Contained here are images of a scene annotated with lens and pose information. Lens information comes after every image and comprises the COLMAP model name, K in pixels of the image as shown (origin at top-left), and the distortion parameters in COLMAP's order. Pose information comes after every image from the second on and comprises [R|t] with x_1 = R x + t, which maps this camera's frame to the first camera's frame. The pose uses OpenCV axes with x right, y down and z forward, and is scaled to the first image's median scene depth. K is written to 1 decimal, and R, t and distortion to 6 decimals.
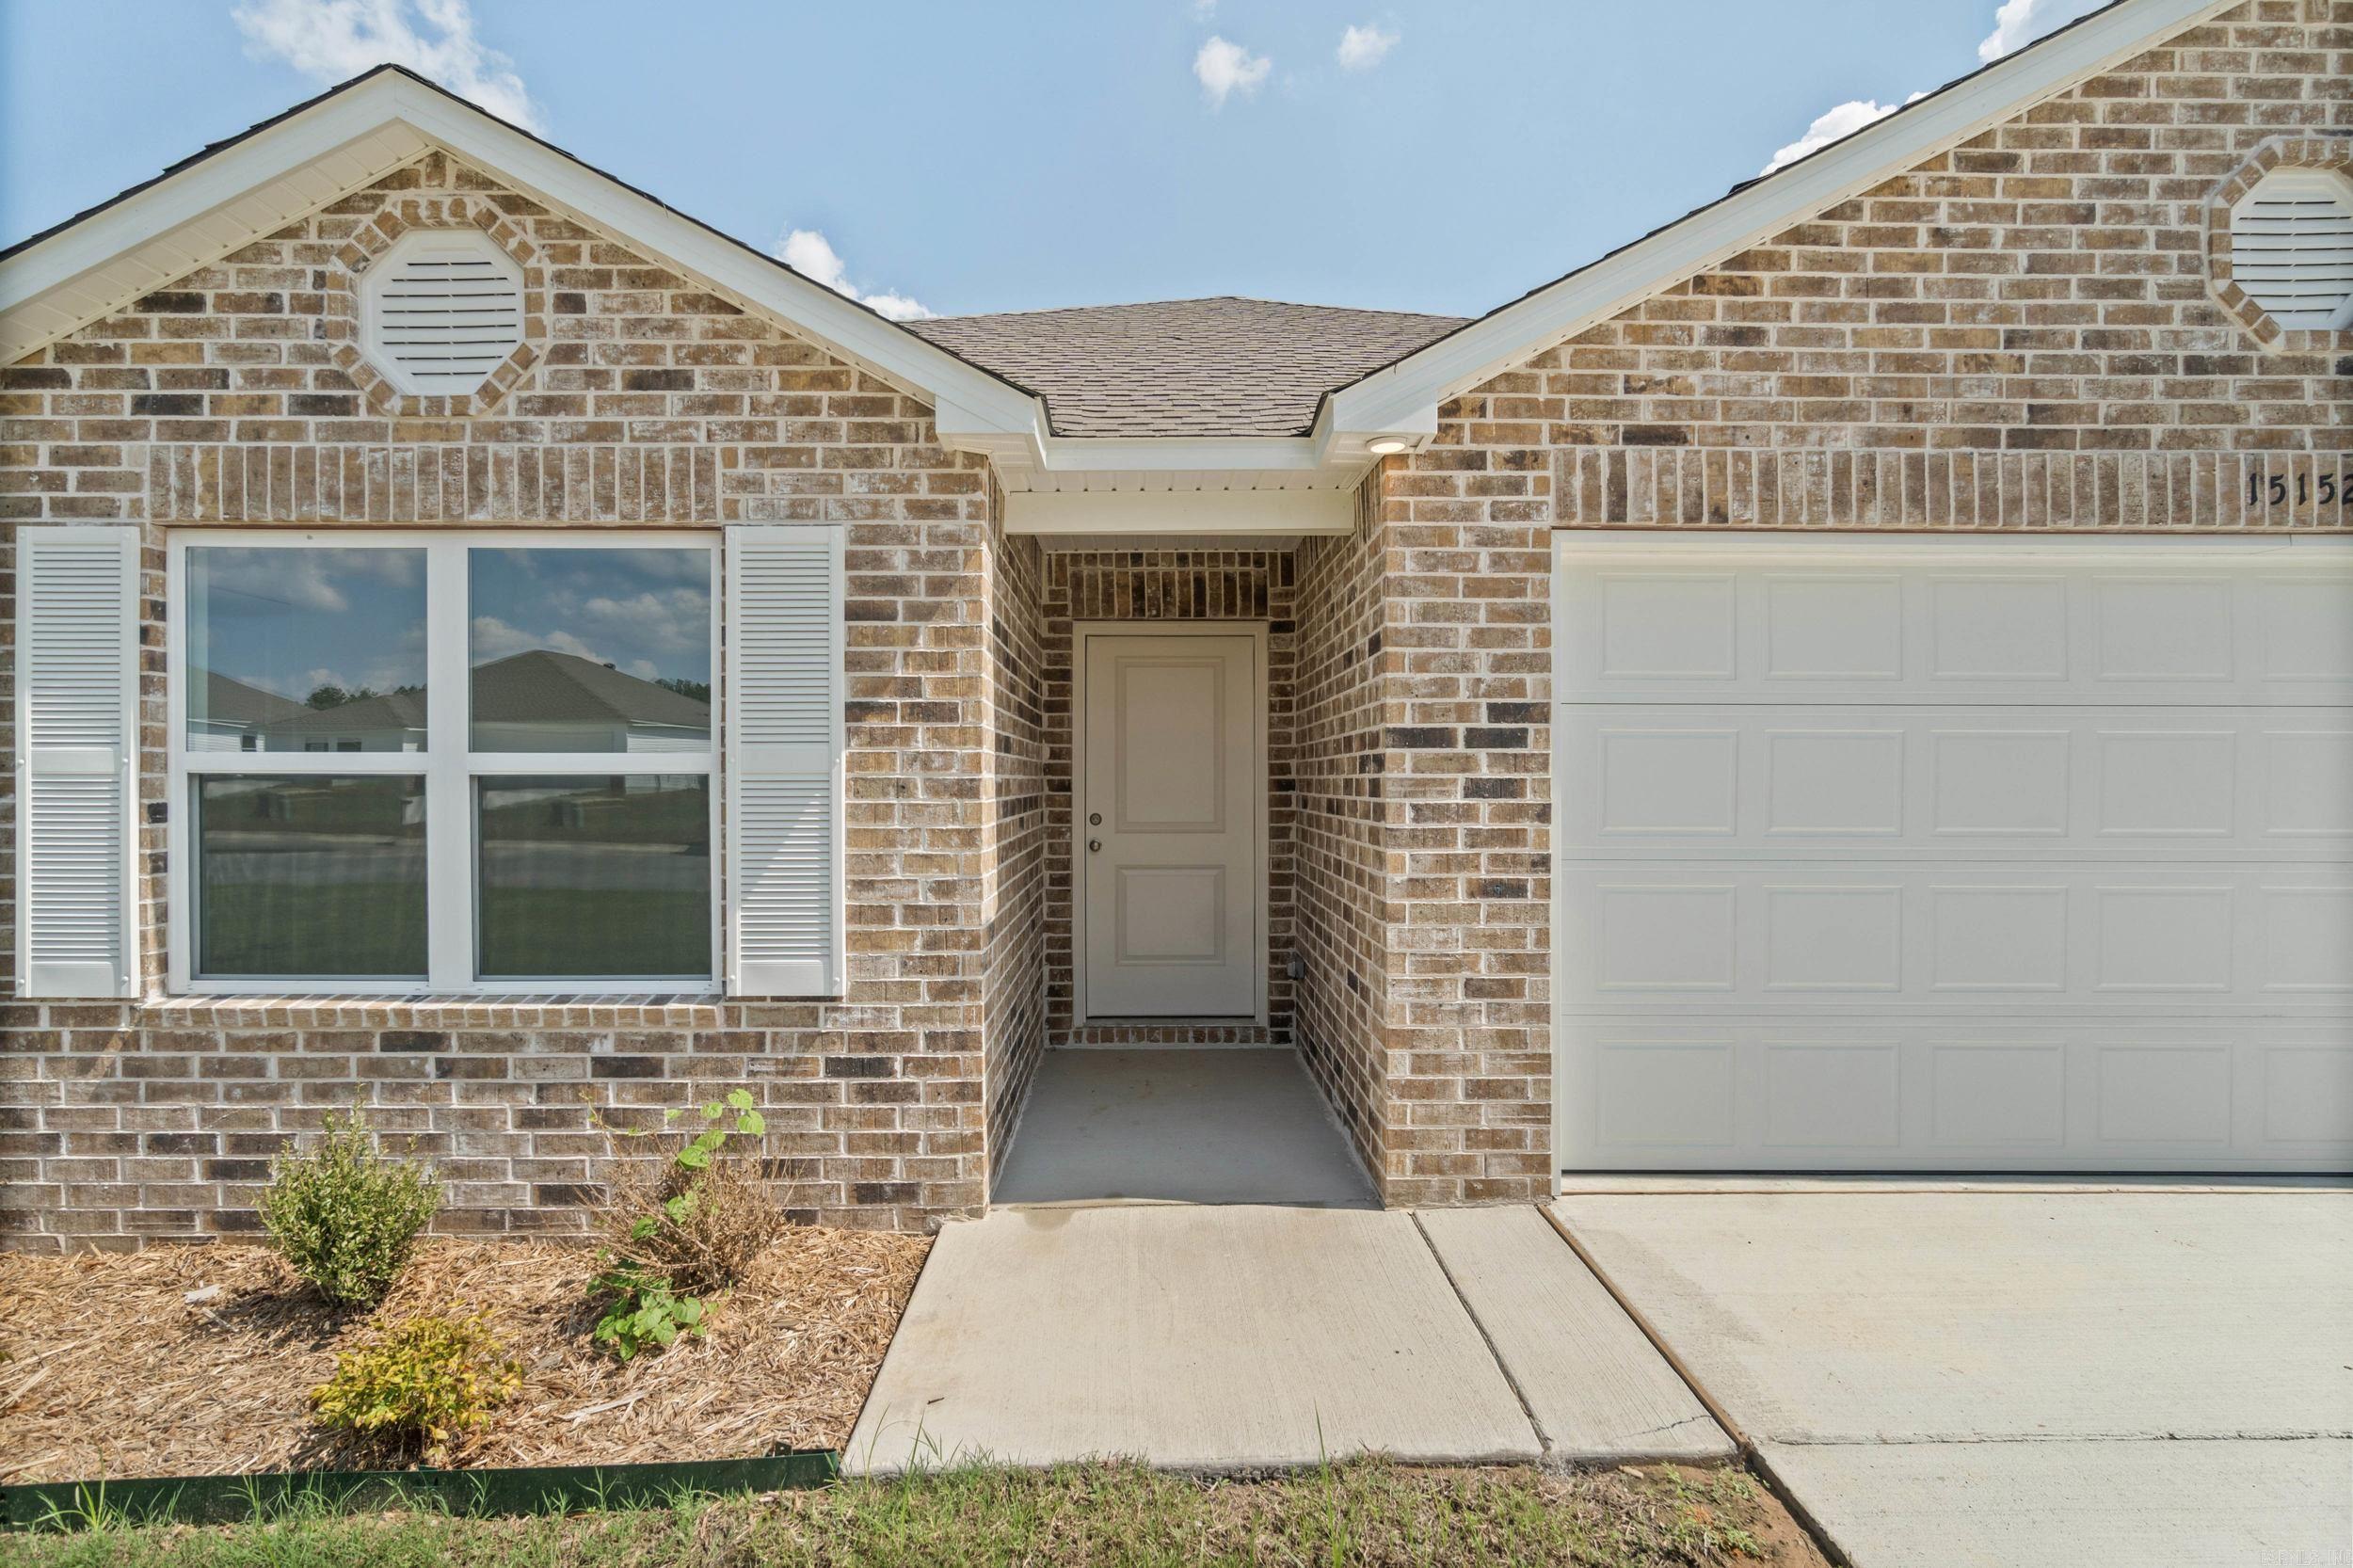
lens RADIAL K [[1108.2, 0, 1229.2], [0, 1108.2, 834.7], [0, 0, 1]] dist [-0.000812, 0.000907]
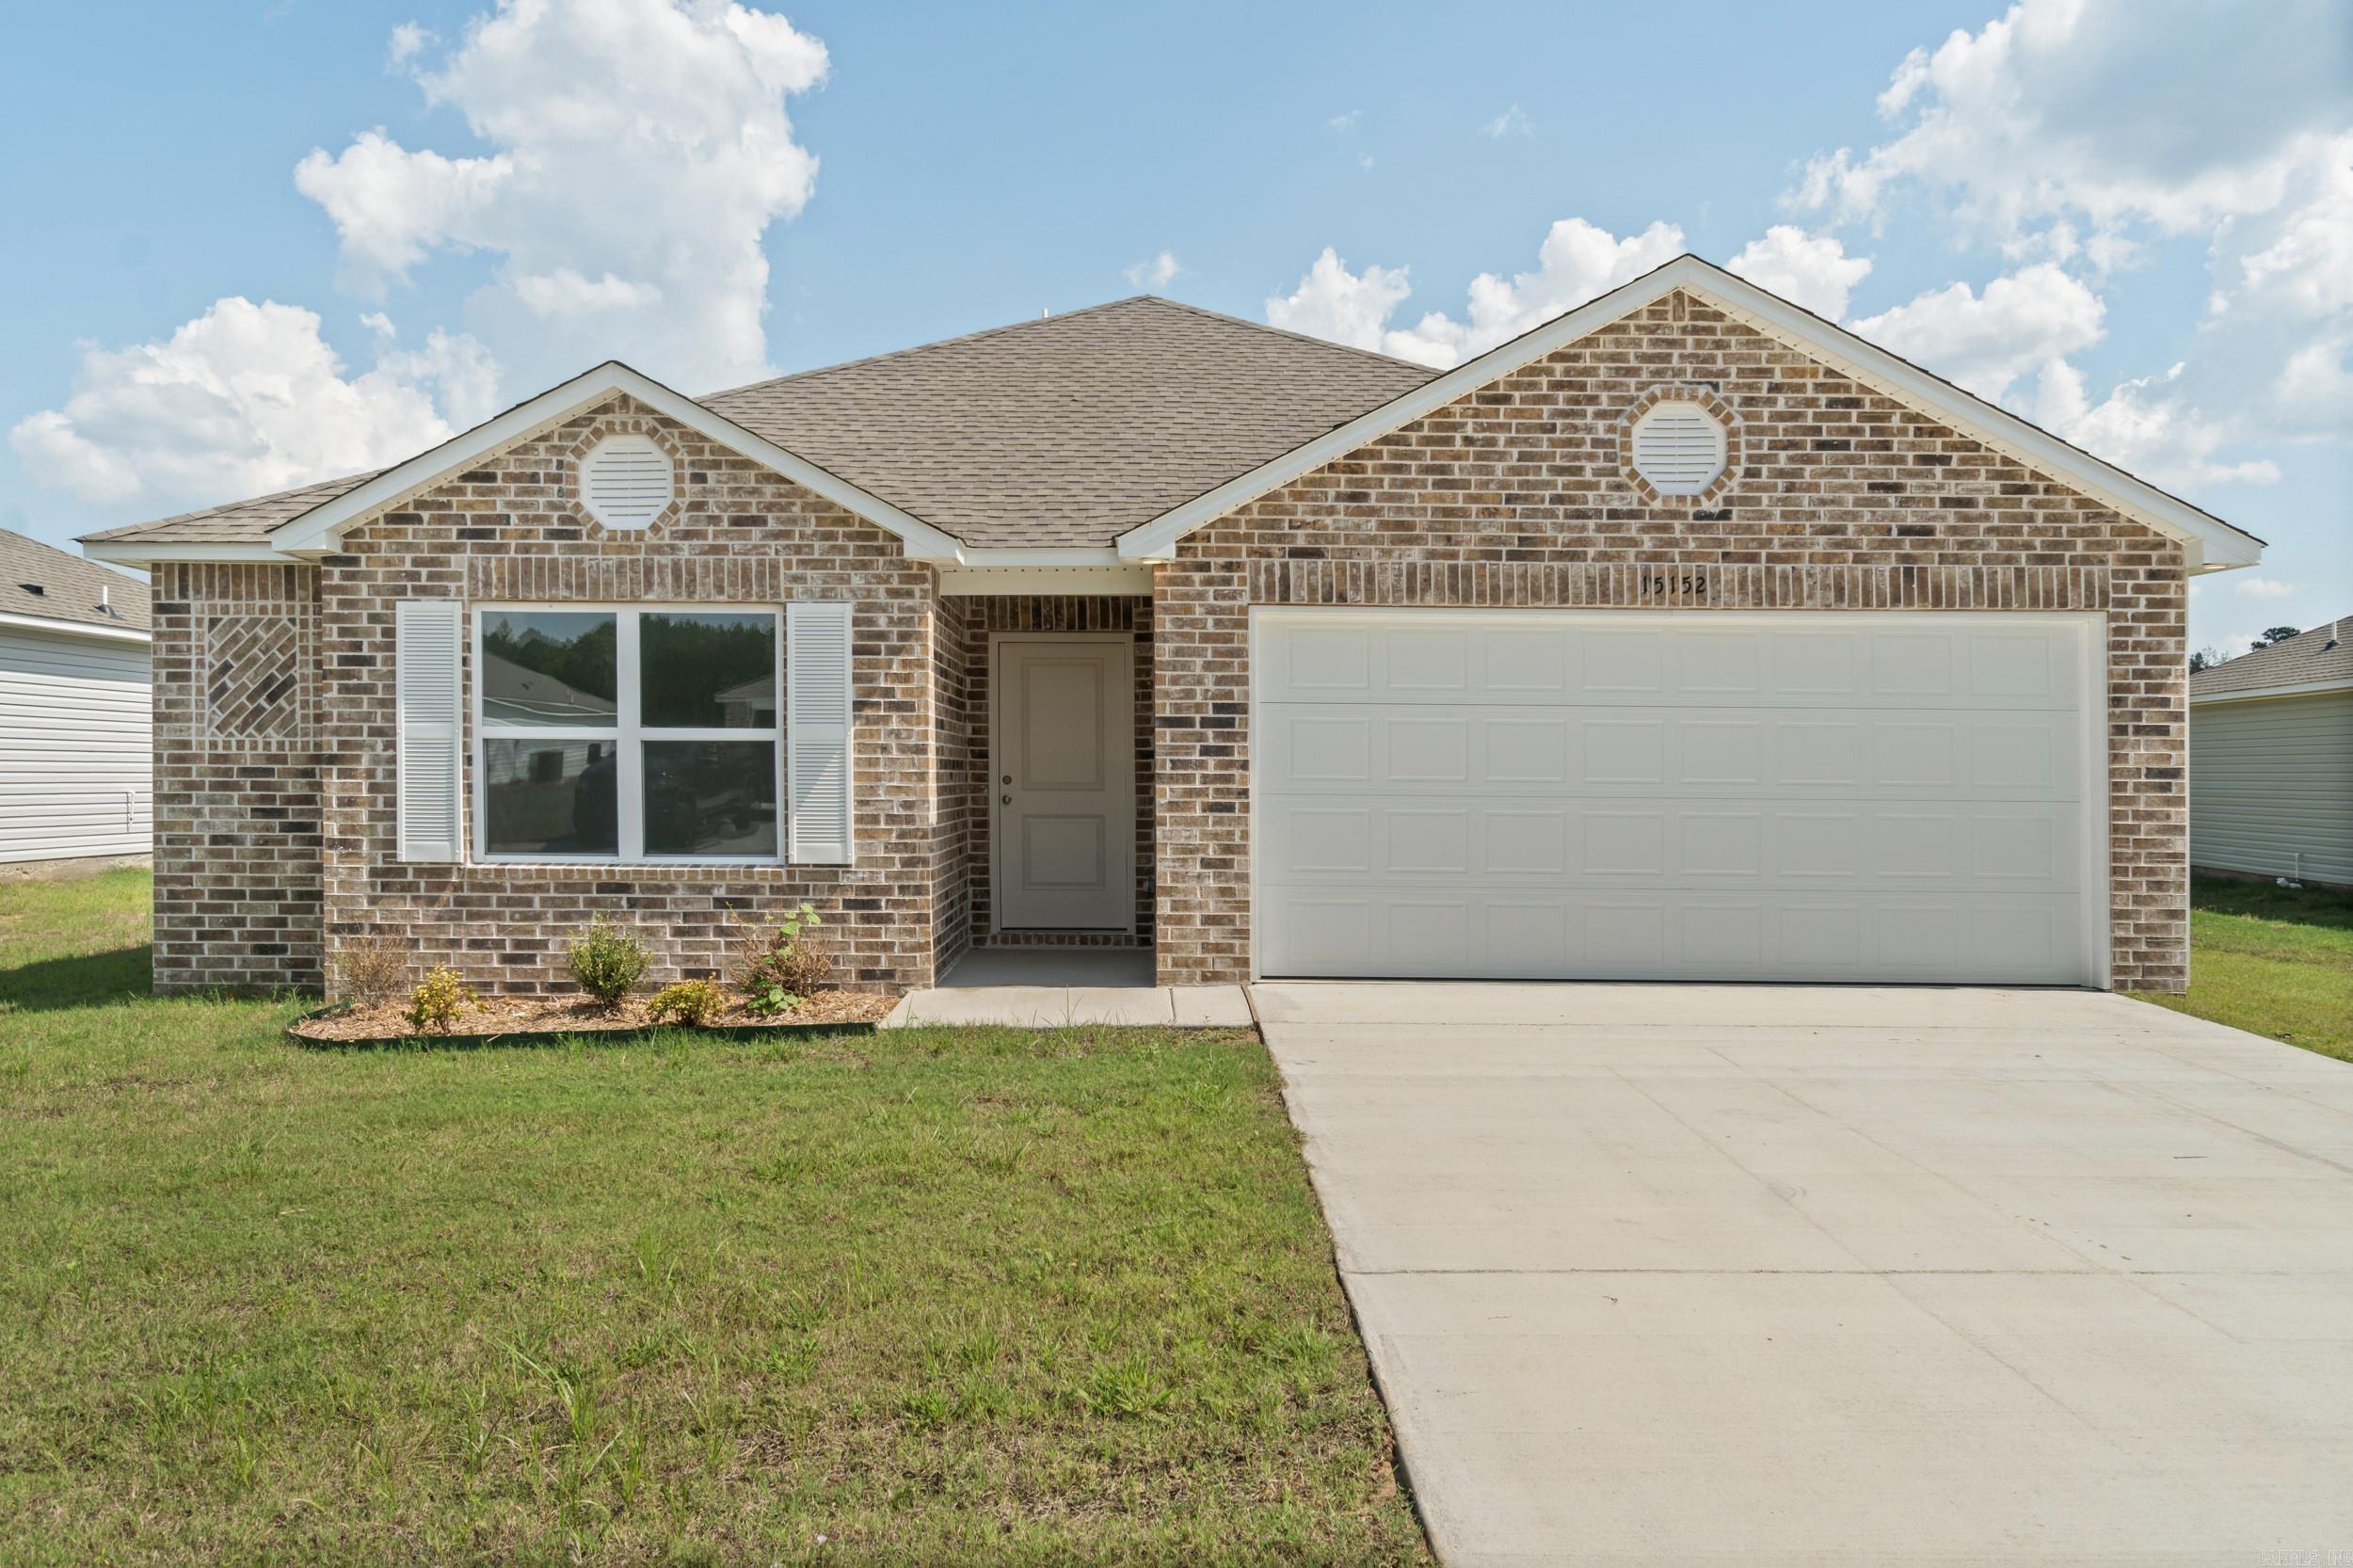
lens RADIAL K [[1820.4, 0, 1325.0], [0, 1820.4, 947.8], [0, 0, 1]] dist [-0.003856, 0.007808]
pose [[0.999869, 0.003682, 0.015753, 0.373789], [-0.004371, 0.999024, 0.043962, 0.147109], [-0.015576, -0.044025, 0.998909, -1.973527]]
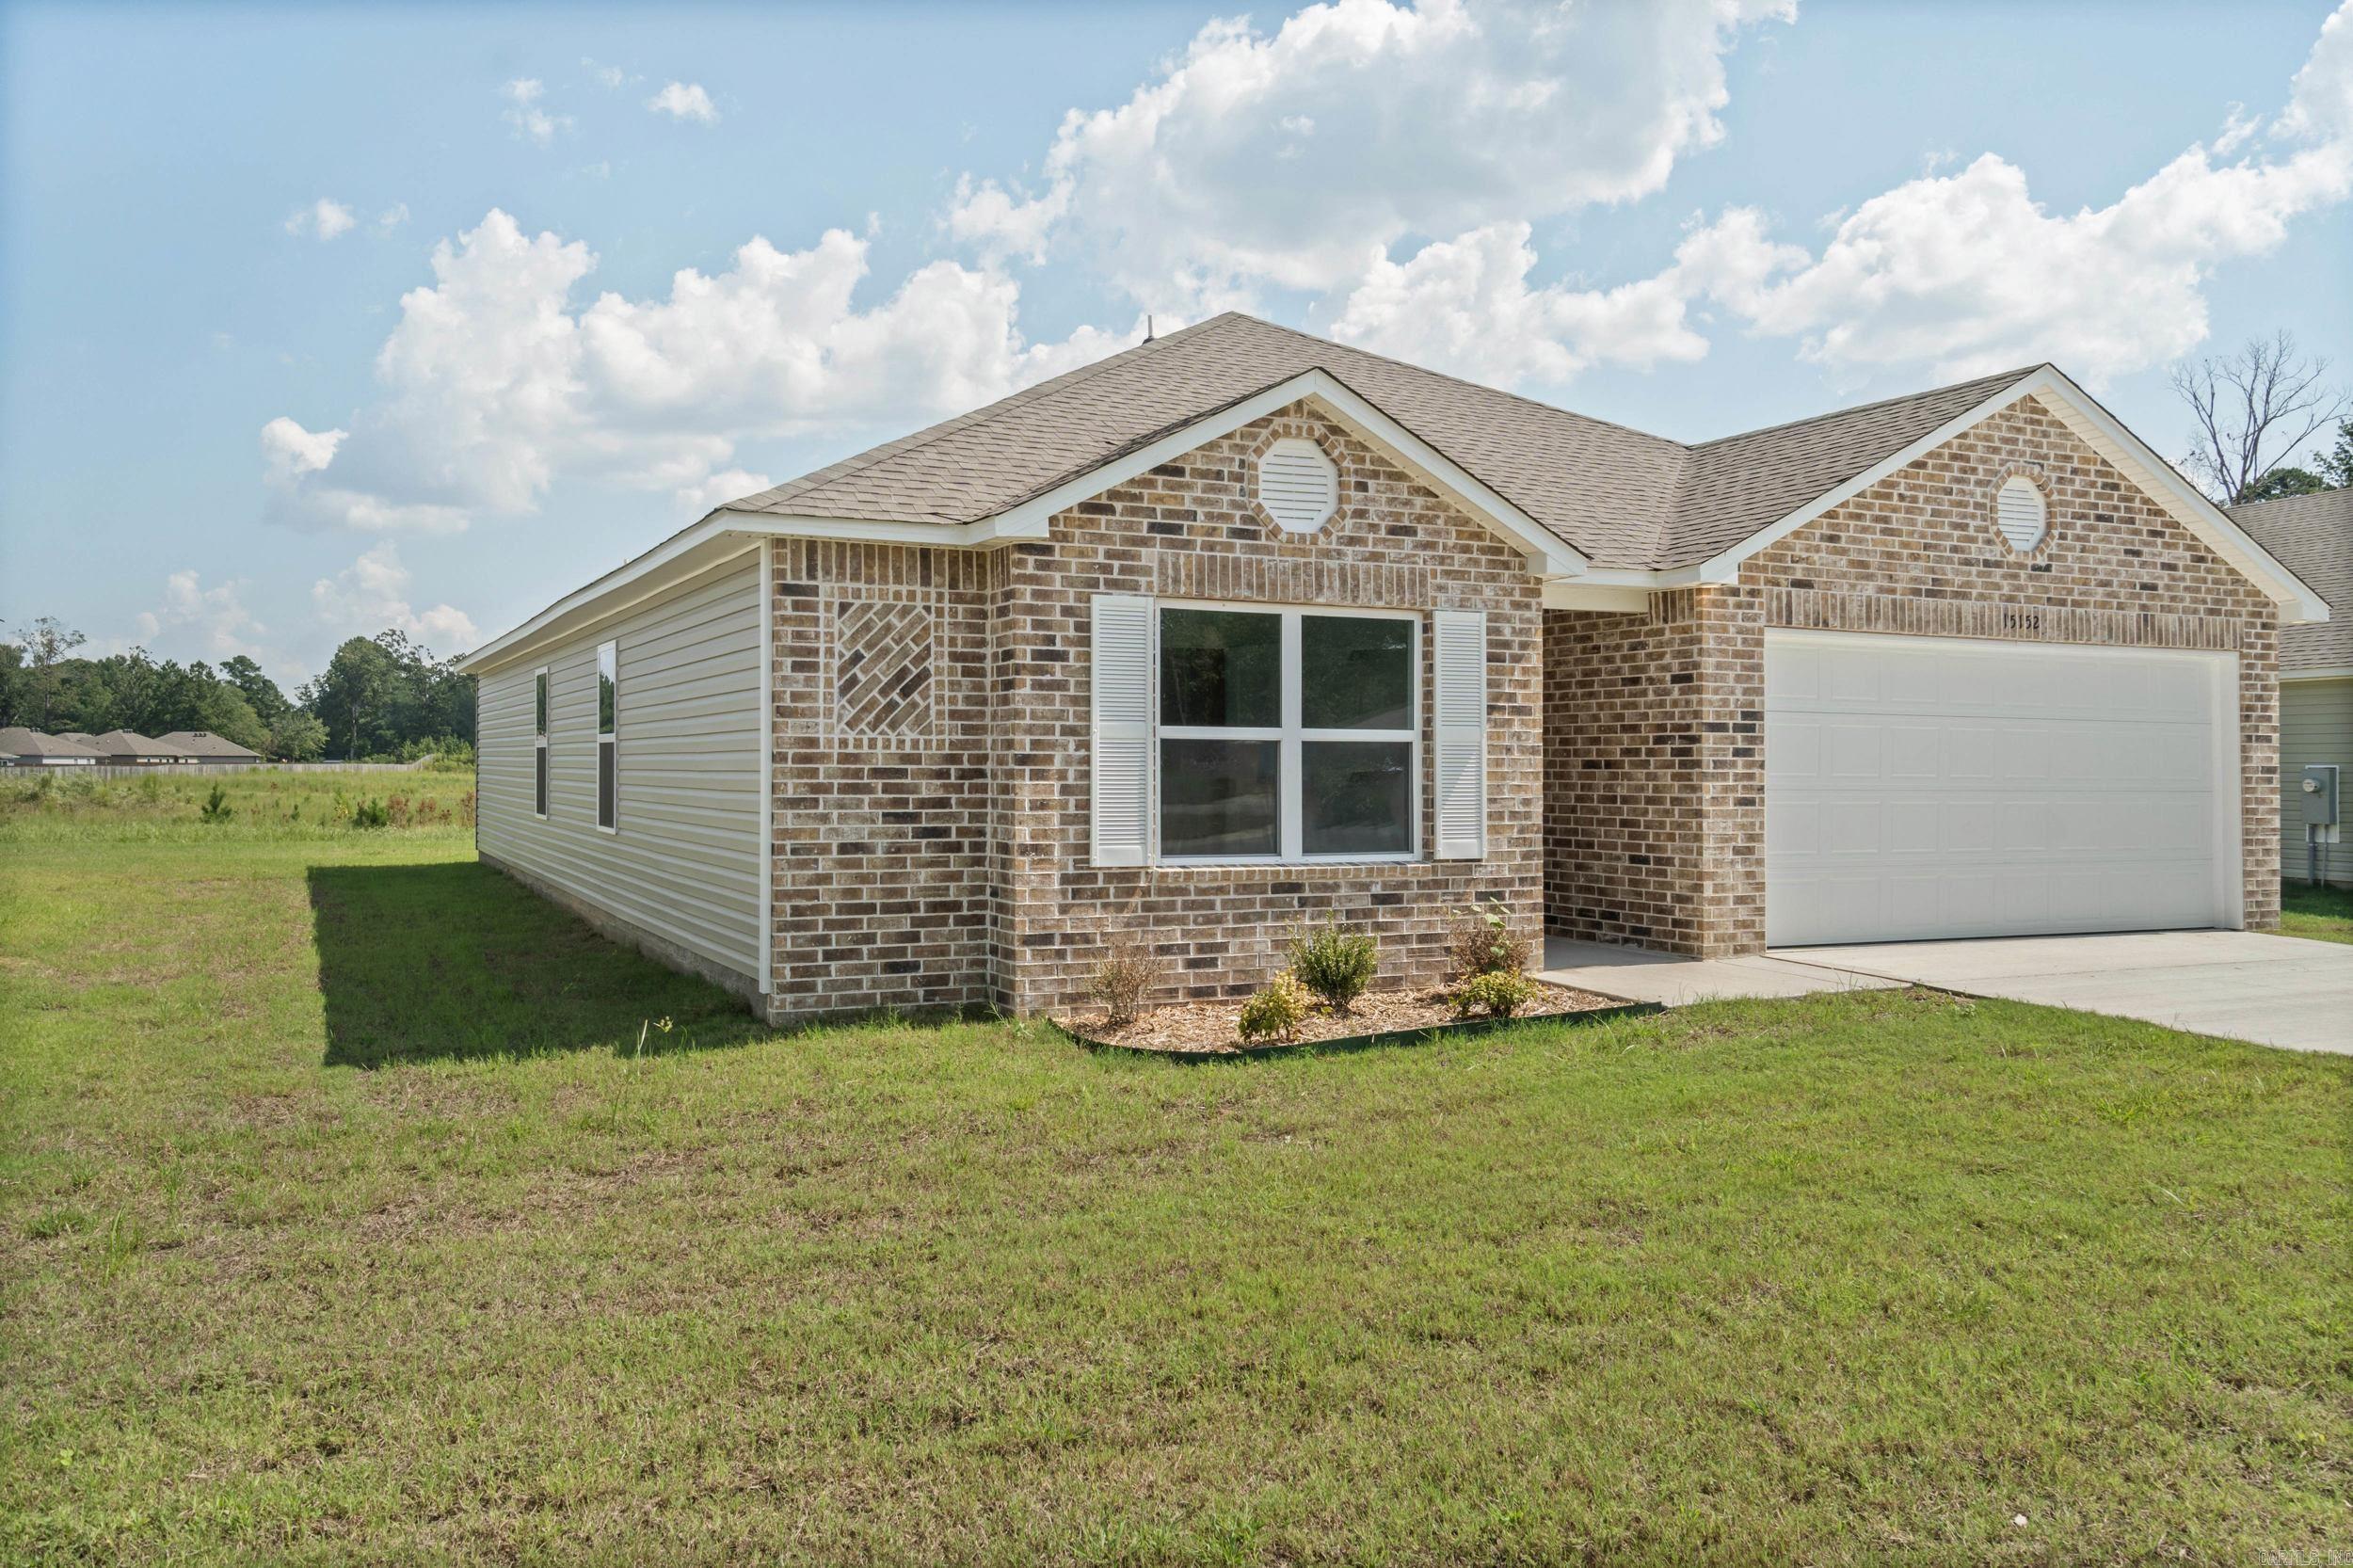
lens RADIAL K [[1820.4, 0, 1297.2], [0, 1820.4, 926.2], [0, 0, 1]] dist [-0.003856, 0.007808]
pose [[0.889622, -0.035795, 0.455293, -2.067077], [0.021804, 0.999116, 0.035945, 0.141473], [-0.456177, -0.022050, 0.889616, -1.648234]]
